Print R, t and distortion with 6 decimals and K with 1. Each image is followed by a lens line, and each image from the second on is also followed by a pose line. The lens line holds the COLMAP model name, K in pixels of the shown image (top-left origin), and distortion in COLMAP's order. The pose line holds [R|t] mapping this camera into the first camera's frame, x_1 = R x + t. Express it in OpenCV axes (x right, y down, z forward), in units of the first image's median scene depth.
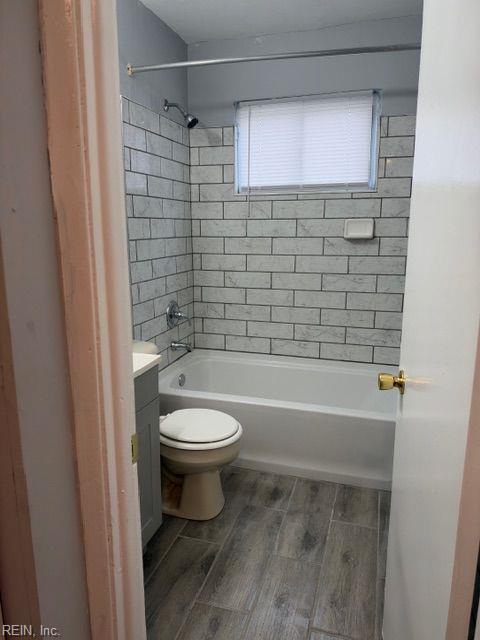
lens RADIAL K [[450.8, 0, 228.7], [0, 450.8, 321.7], [0, 0, 1]] dist [0.107734, -0.198532]
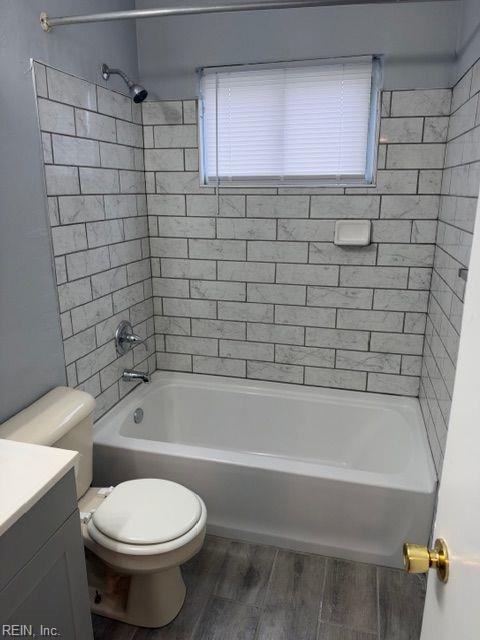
lens RADIAL K [[459.8, 0, 236.1], [0, 459.8, 320.6], [0, 0, 1]] dist [0.040749, -0.046041]
pose [[0.998420, -0.011876, 0.054917, 0.030676], [0.008232, 0.997778, 0.066109, -0.100703], [-0.055580, -0.065553, 0.996300, 0.177657]]
